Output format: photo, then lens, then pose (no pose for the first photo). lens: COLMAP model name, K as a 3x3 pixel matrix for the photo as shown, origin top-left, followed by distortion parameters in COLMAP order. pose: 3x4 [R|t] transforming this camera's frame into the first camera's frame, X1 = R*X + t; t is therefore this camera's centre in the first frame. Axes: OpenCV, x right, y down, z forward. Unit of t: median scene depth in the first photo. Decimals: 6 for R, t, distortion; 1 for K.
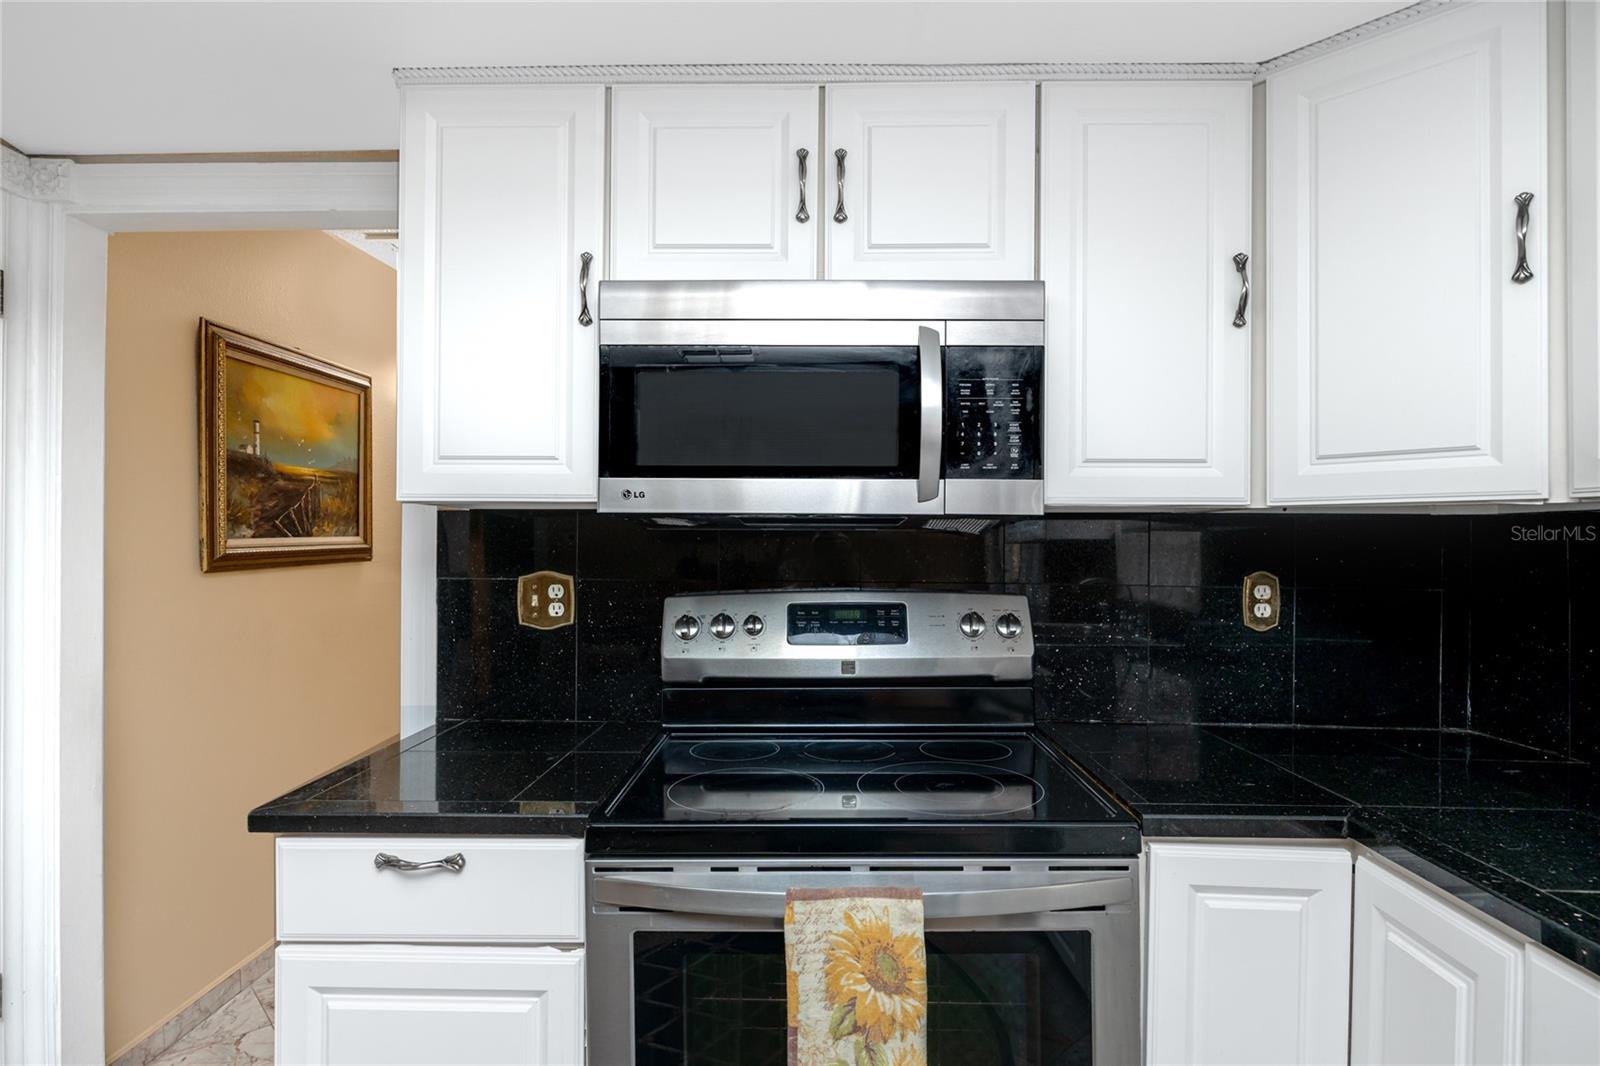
lens RADIAL K [[912.9, 0, 755.5], [0, 912.9, 539.3], [0, 0, 1]] dist [-0.004692, -0.000794]
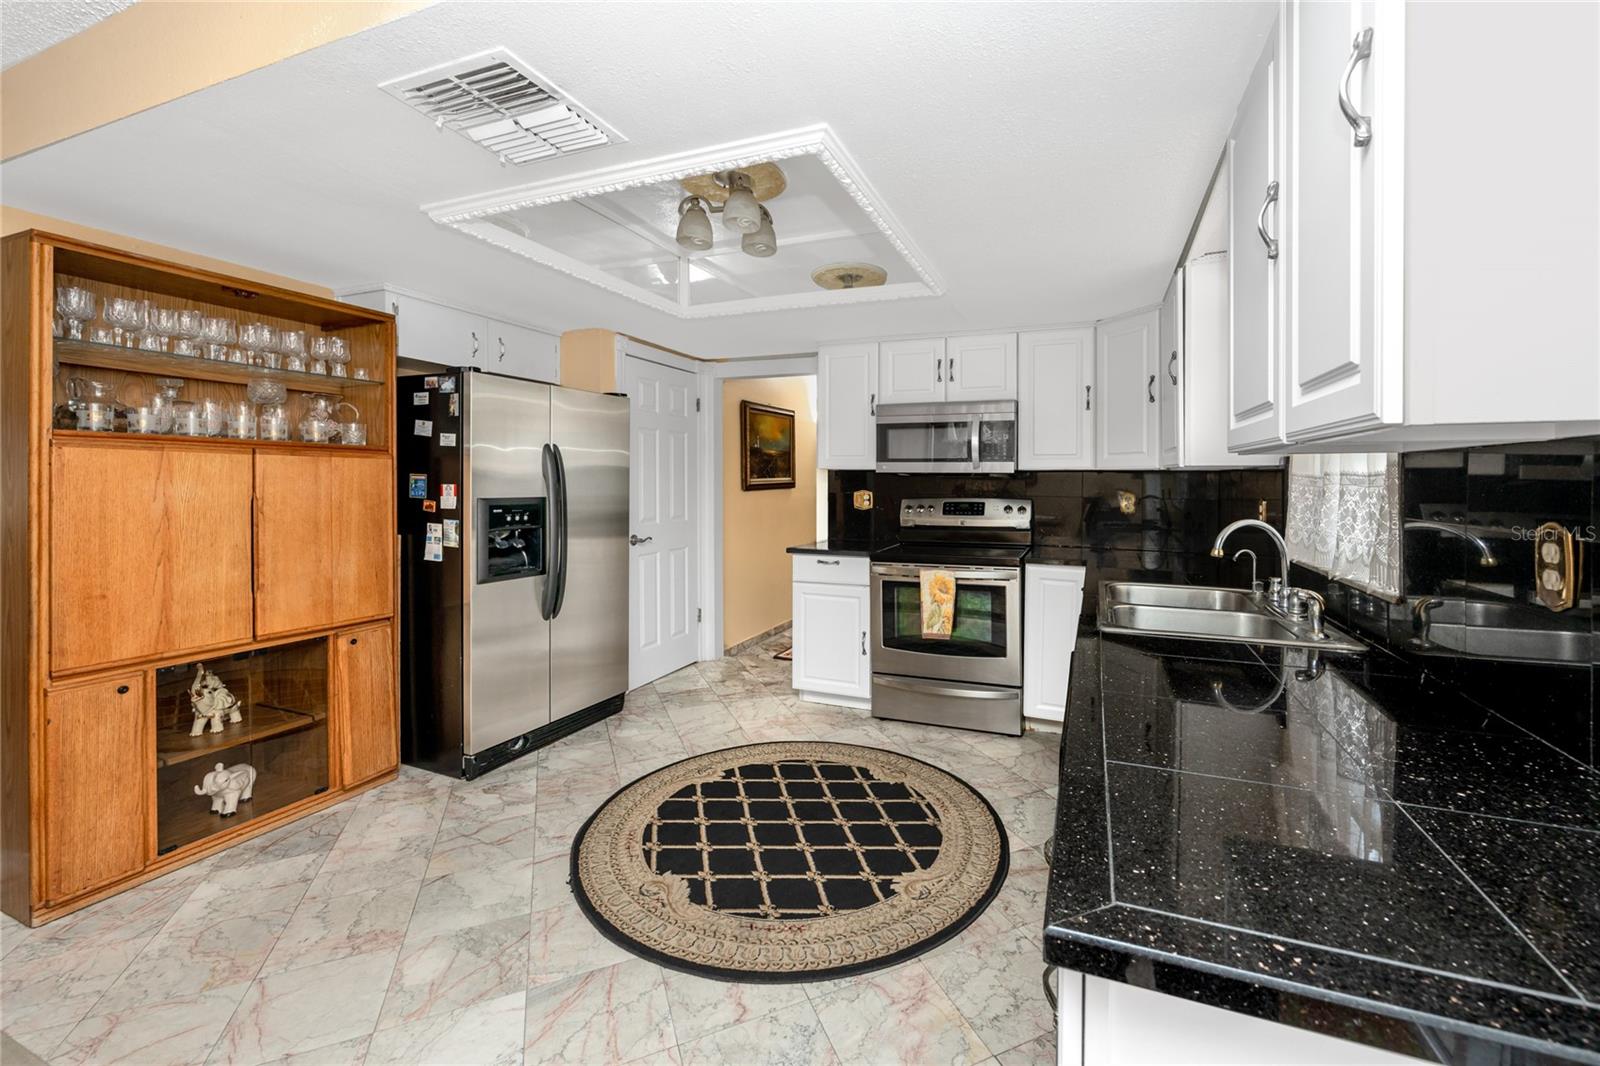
lens RADIAL K [[626.9, 0, 839.1], [0, 626.9, 491.1], [0, 0, 1]] dist [-0.000045, -0.000188]
pose [[0.960994, 0.012324, -0.276295, 0.322311], [-0.008171, 0.999836, 0.016178, 0.007136], [0.276449, -0.013289, 0.960937, -1.220303]]
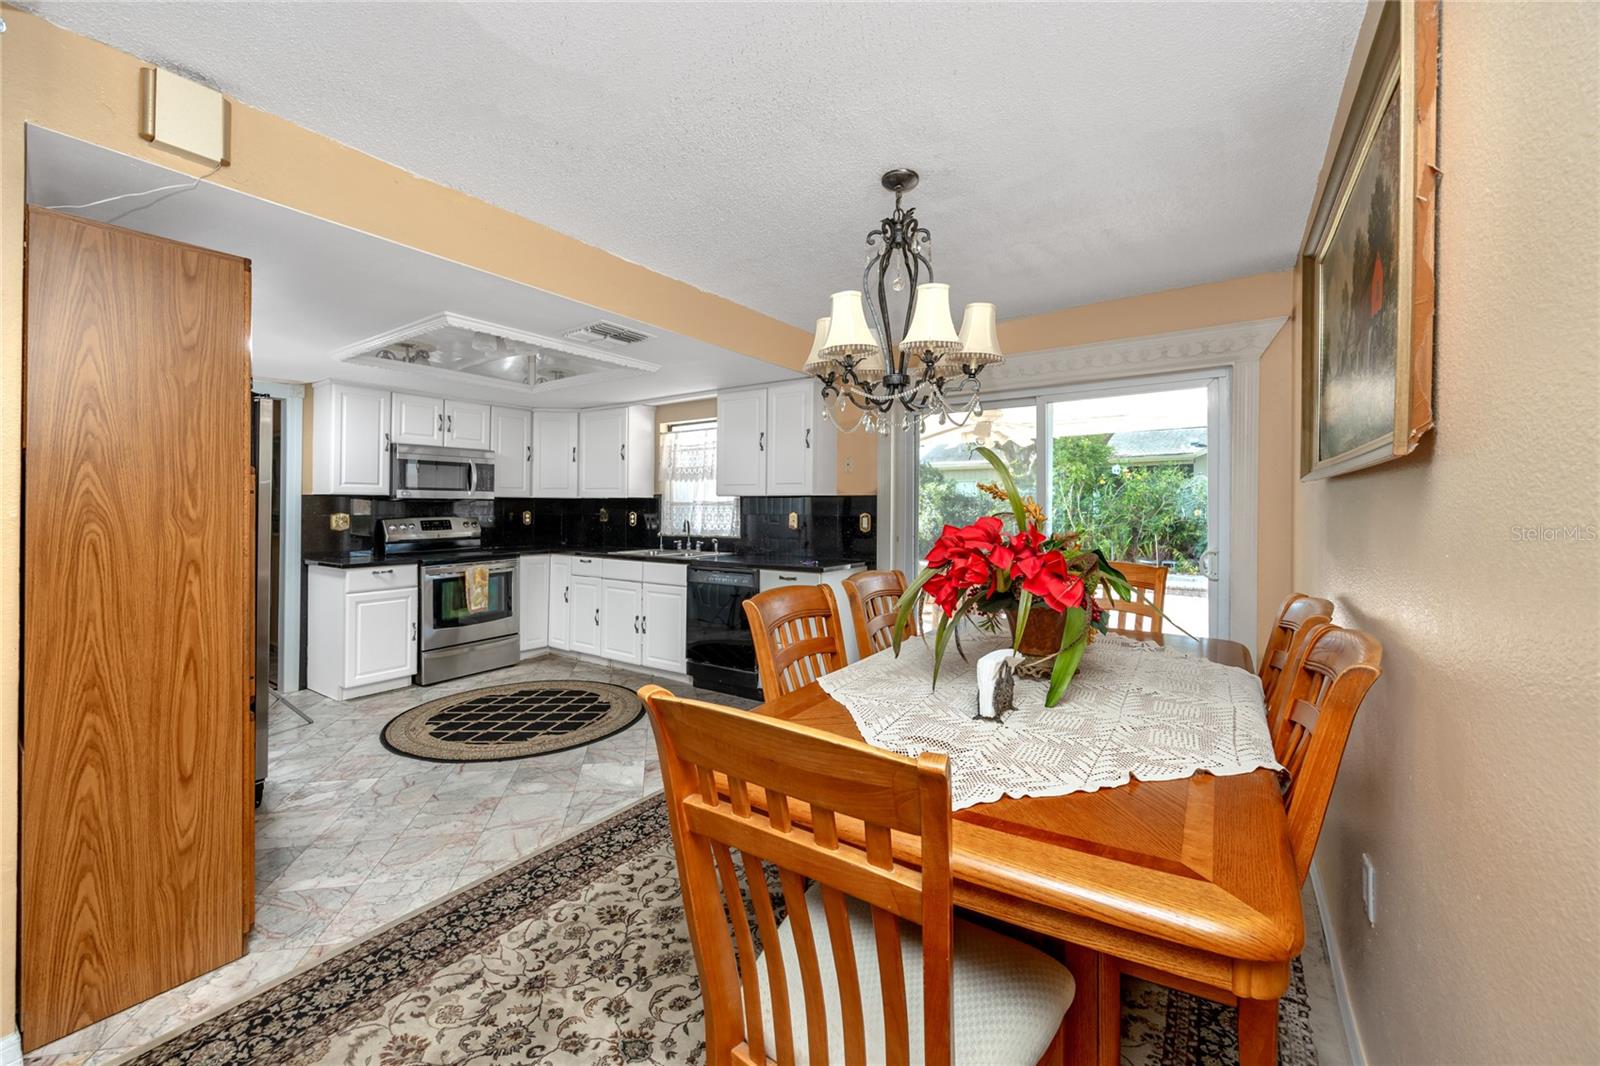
lens RADIAL K [[592.0, 0, 764.8], [0, 592.0, 479.7], [0, 0, 1]] dist [0.000252, 0.000009]
pose [[0.541989, 0.036468, 0.839594, -1.492122], [-0.001927, 0.999109, -0.042153, 0.000657], [-0.840383, 0.021229, 0.541577, -1.850368]]
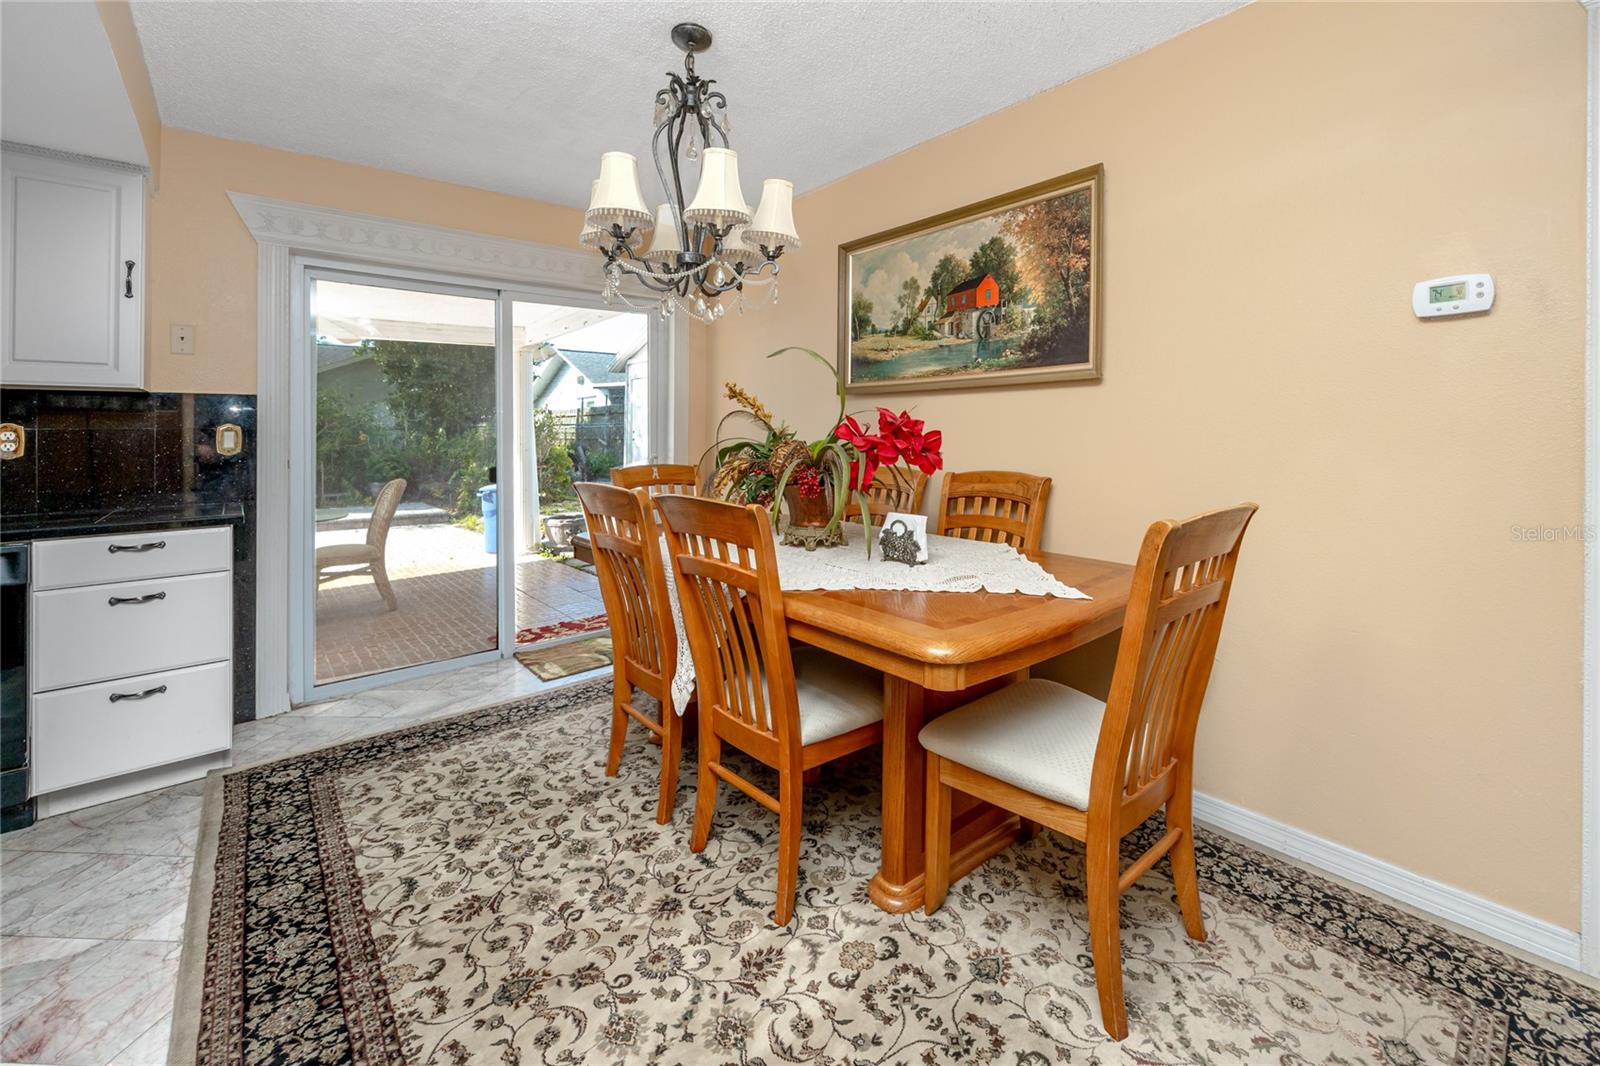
lens RADIAL K [[678.2, 0, 794.2], [0, 678.2, 438.1], [0, 0, 1]] dist [0.001101, -0.003971]
pose [[-0.676099, -0.004171, 0.736799, -1.370177], [-0.003197, 0.999991, 0.002726, 0.057336], [-0.736804, -0.000513, -0.676106, -0.807558]]
